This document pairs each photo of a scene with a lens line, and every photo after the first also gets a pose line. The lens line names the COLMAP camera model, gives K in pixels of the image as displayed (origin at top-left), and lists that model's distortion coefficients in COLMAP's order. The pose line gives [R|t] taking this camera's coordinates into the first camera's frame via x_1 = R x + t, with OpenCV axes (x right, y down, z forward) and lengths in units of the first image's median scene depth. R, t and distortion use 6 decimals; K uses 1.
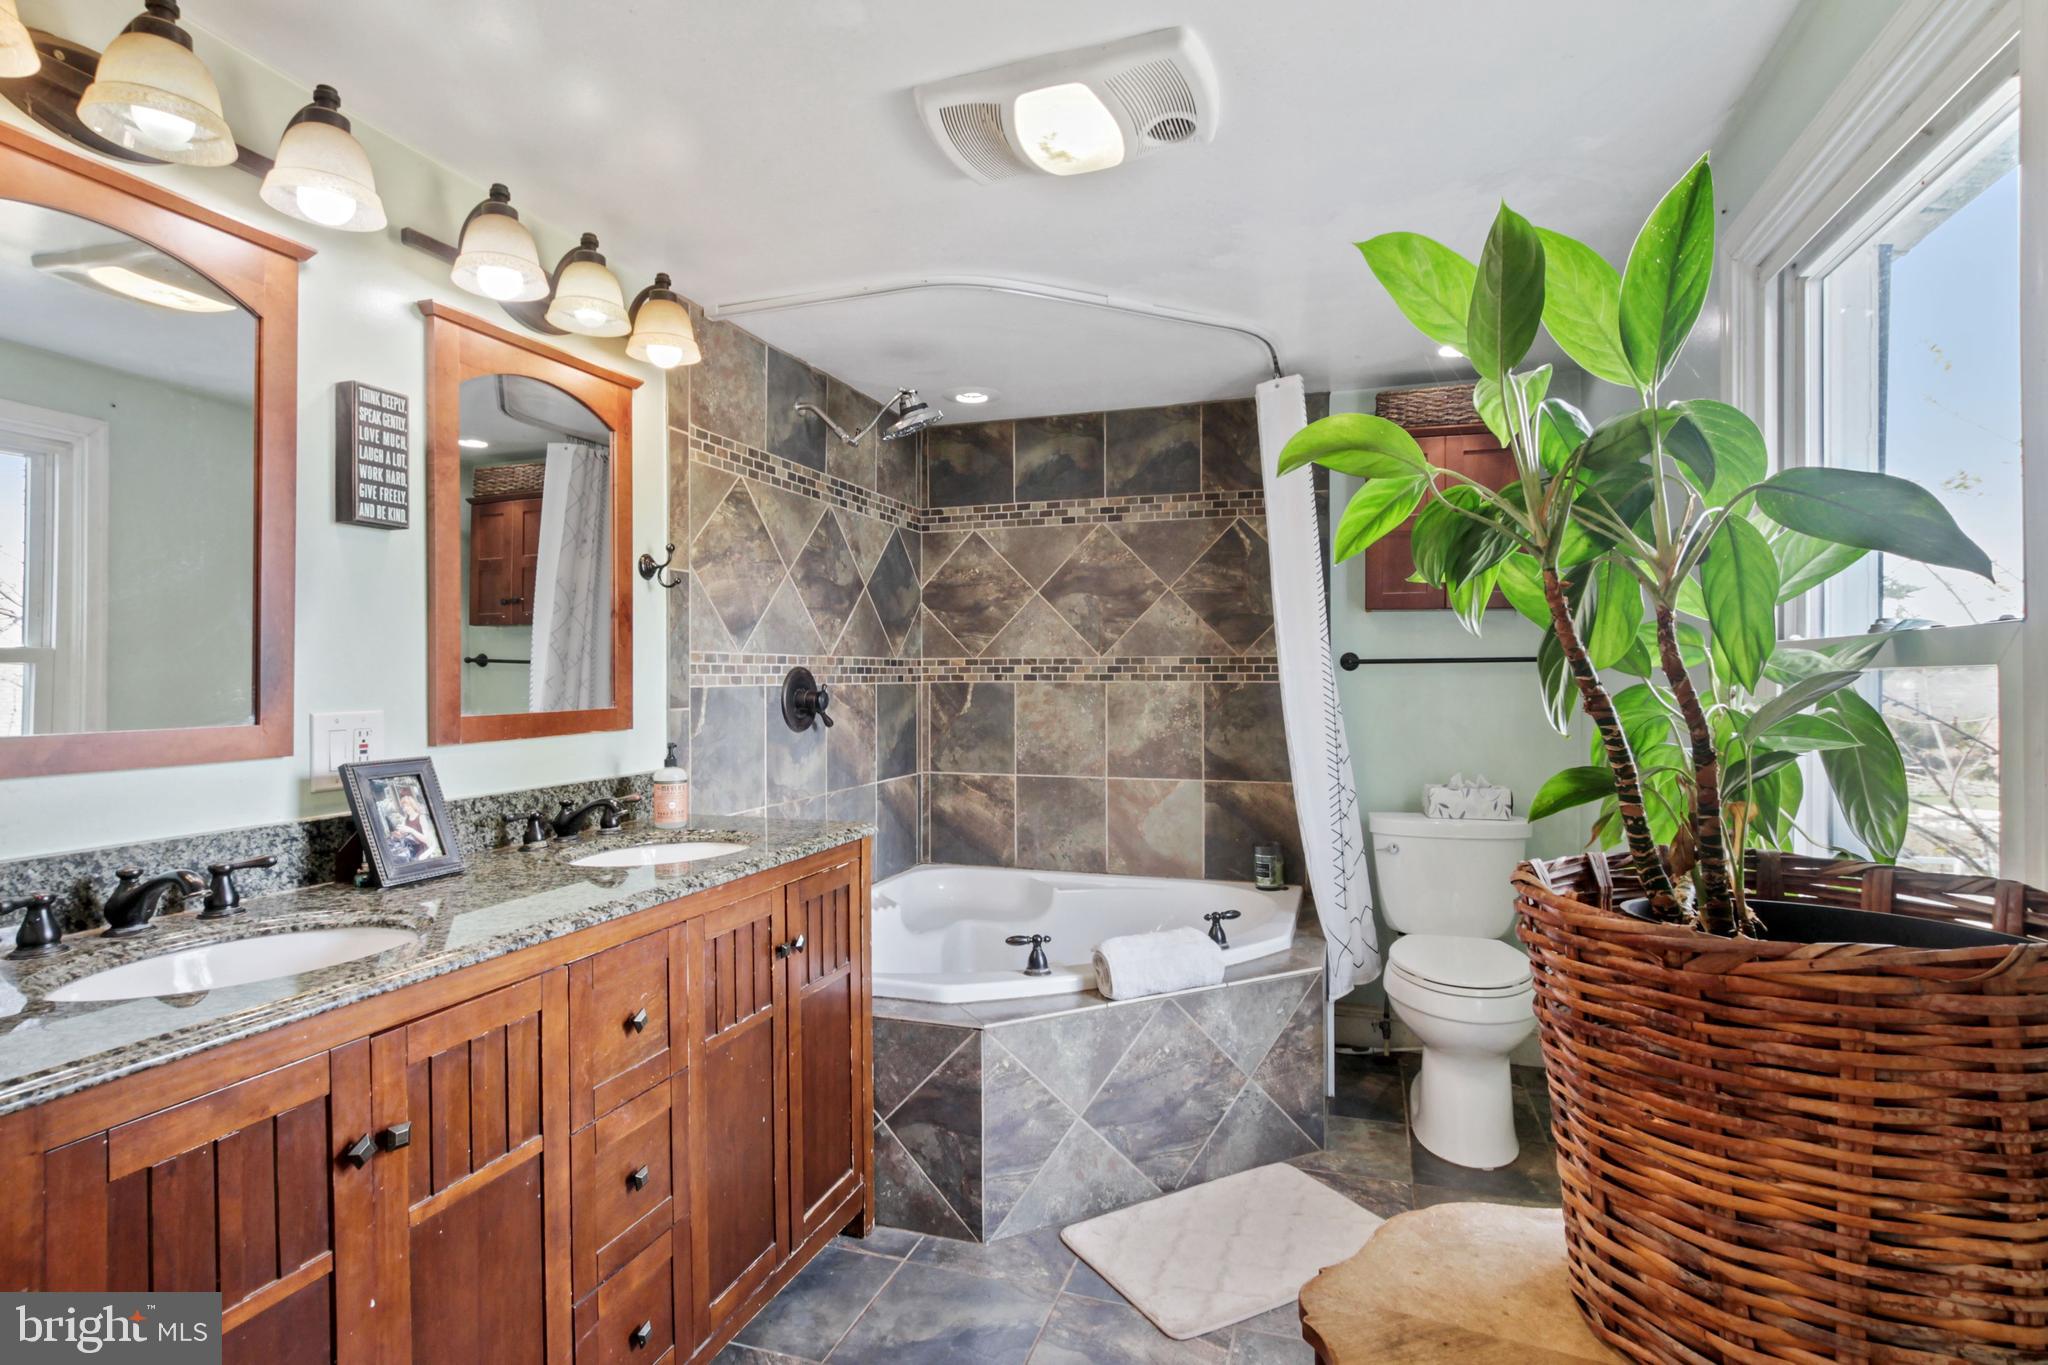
lens RADIAL K [[1027.5, 0, 1016.8], [0, 1027.5, 678.4], [0, 0, 1]] dist [-0.000469, 0.000470]
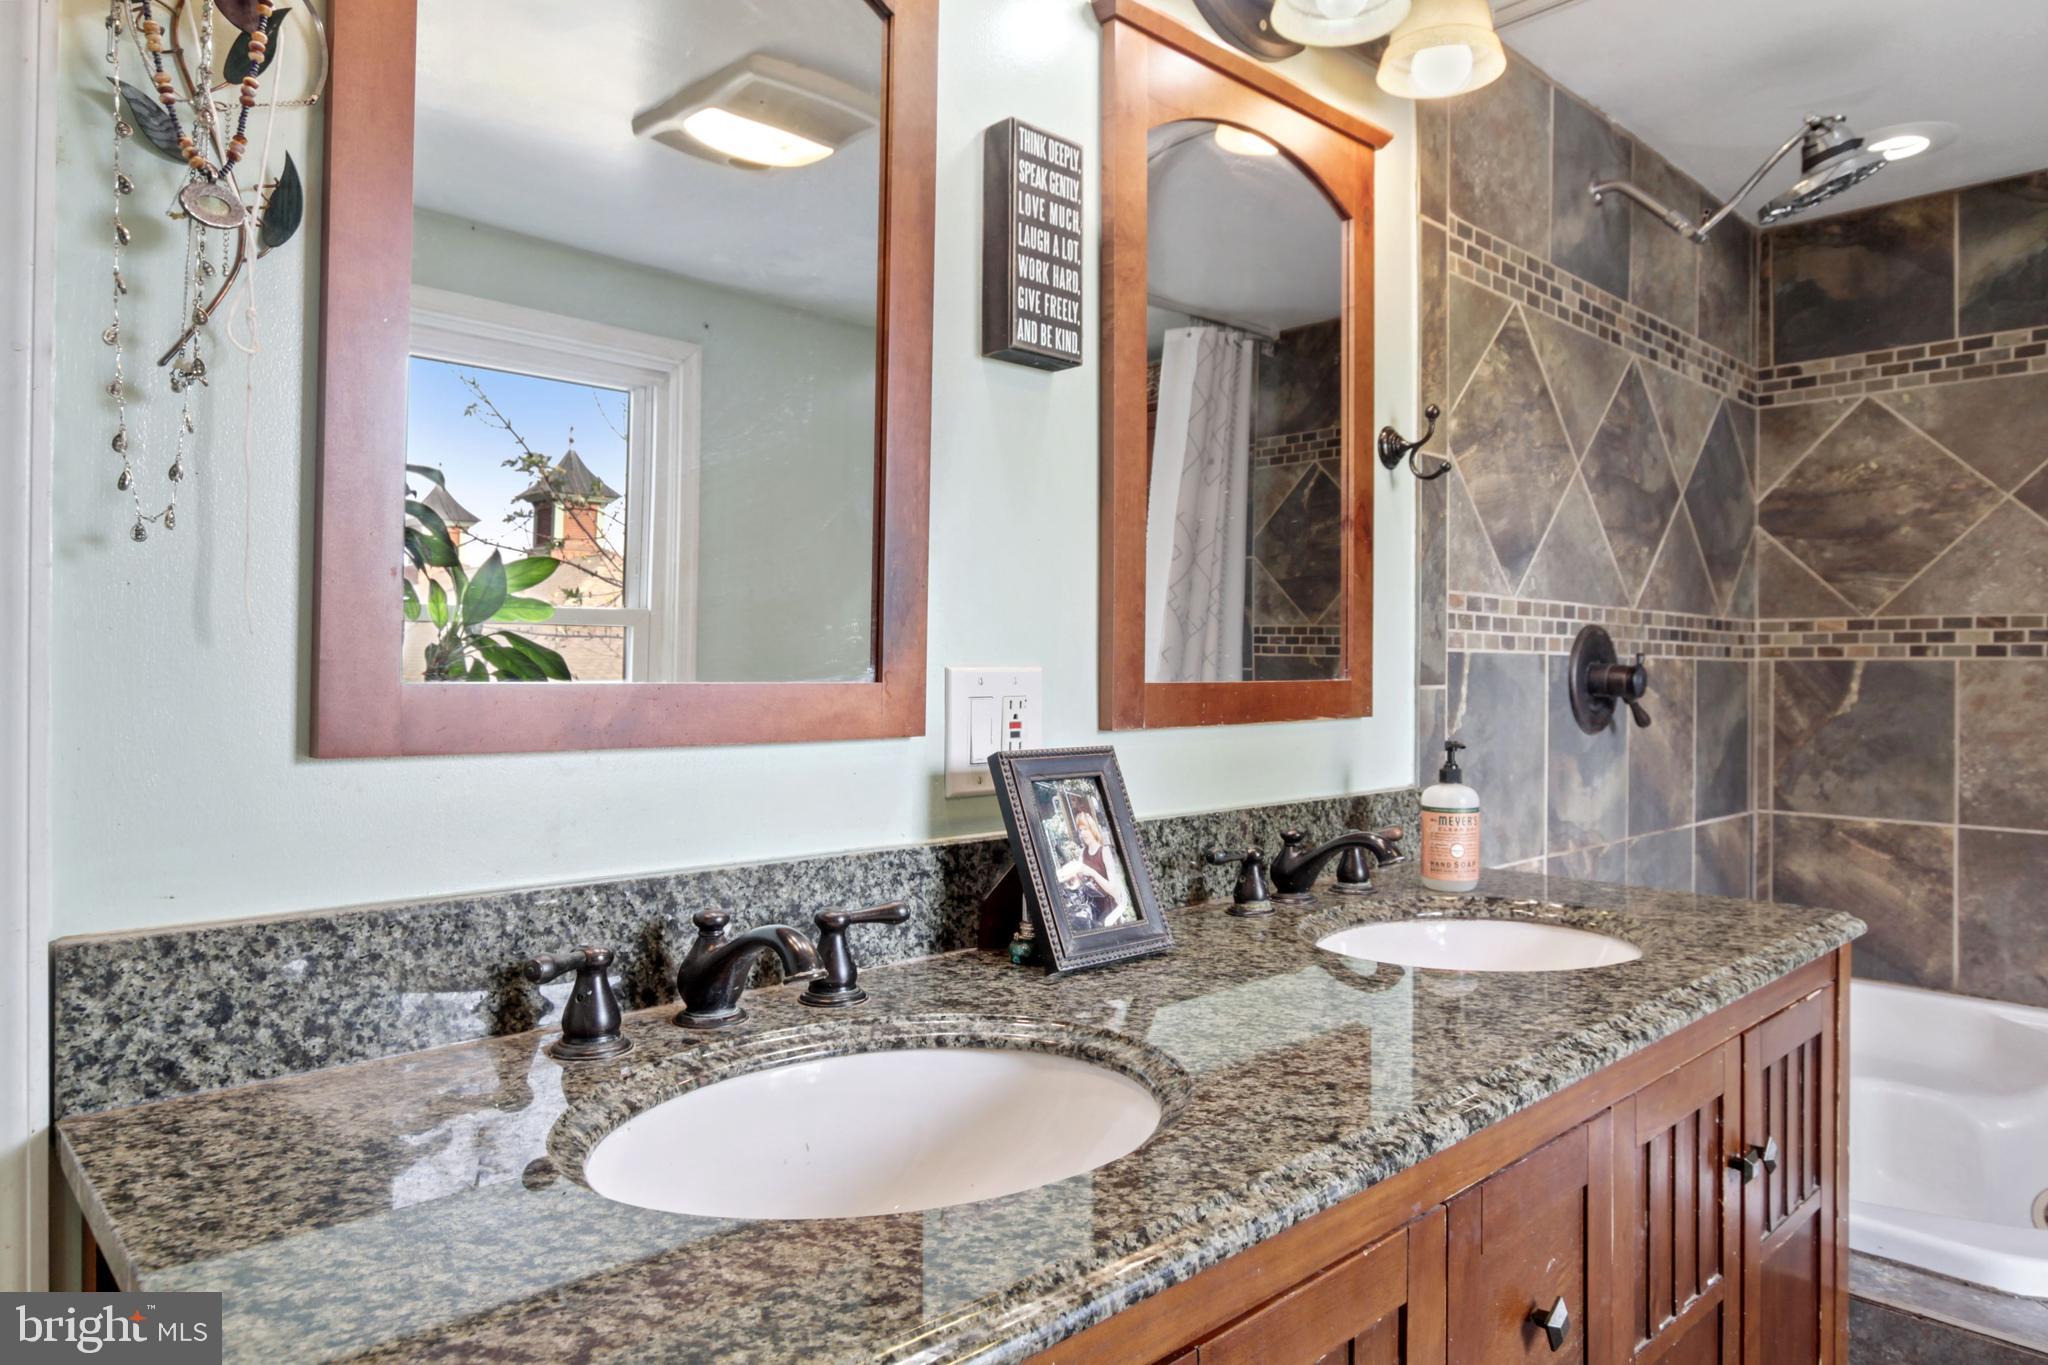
lens RADIAL K [[1260.4, 0, 1022.3], [0, 1260.4, 676.9], [0, 0, 1]] dist [-0.015566, 0.001810]
pose [[0.889483, 0.012308, -0.456802, -0.225349], [-0.012096, 0.999921, 0.003389, 0.026893], [0.456808, 0.002512, 0.889562, 0.262301]]
